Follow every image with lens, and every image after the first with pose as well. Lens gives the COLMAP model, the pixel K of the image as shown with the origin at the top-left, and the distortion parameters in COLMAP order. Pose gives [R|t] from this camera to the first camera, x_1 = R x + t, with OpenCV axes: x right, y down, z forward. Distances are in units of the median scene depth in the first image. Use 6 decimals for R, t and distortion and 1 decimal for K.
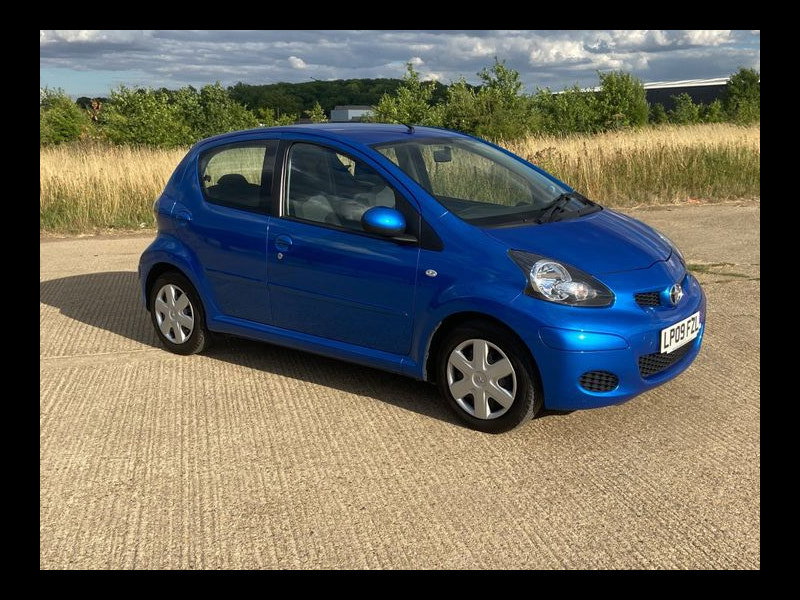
lens RADIAL K [[846.5, 0, 400.0], [0, 846.5, 300.0], [0, 0, 1]] dist [0.122177, -0.141986]
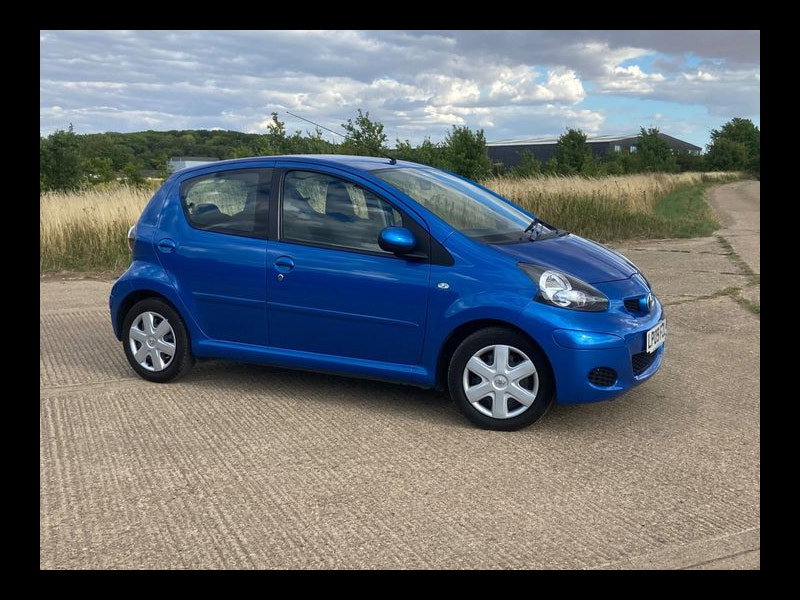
lens RADIAL K [[870.8, 0, 402.9], [0, 870.8, 298.9], [0, 0, 1]] dist [0.120919, -0.166443]
pose [[0.982304, -0.017430, 0.186479, -0.217436], [0.029892, 0.997488, -0.064227, 0.053813], [-0.184891, 0.068665, 0.980357, -0.081534]]
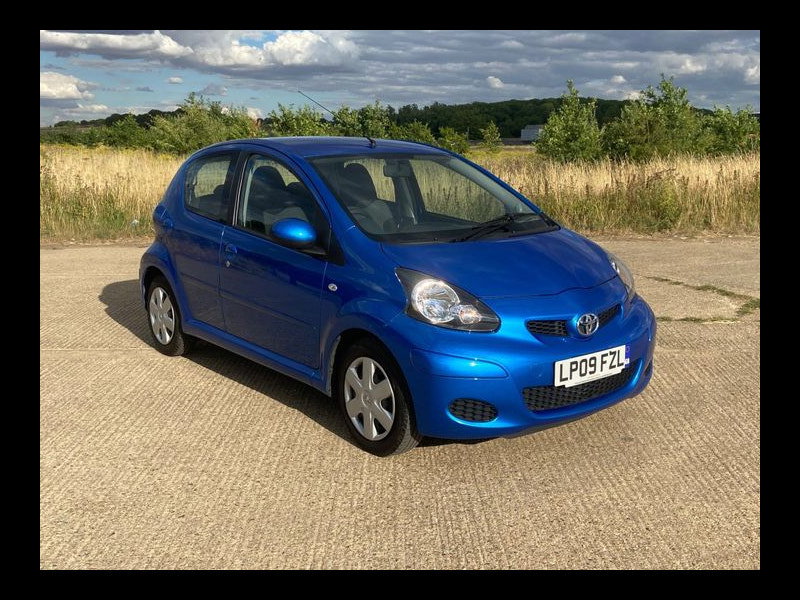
lens RADIAL K [[846.5, 0, 400.0], [0, 846.5, 300.0], [0, 0, 1]] dist [0.122177, -0.141986]
pose [[0.973798, 0.056625, -0.220254, 0.324376], [-0.061304, 0.998014, -0.014459, -0.007524], [0.218998, 0.027582, 0.975335, 0.053441]]
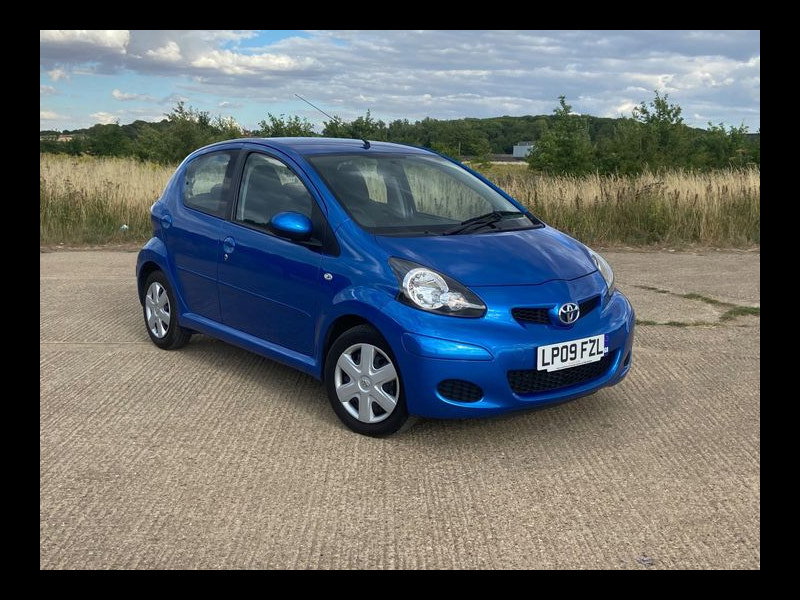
lens RADIAL K [[868.1, 0, 397.9], [0, 868.1, 299.4], [0, 0, 1]] dist [0.124445, -0.171423]
pose [[0.975438, 0.063891, -0.210805, 0.339172], [-0.073339, 0.996609, -0.037303, 0.028608], [0.207707, 0.051847, 0.976816, -0.017641]]
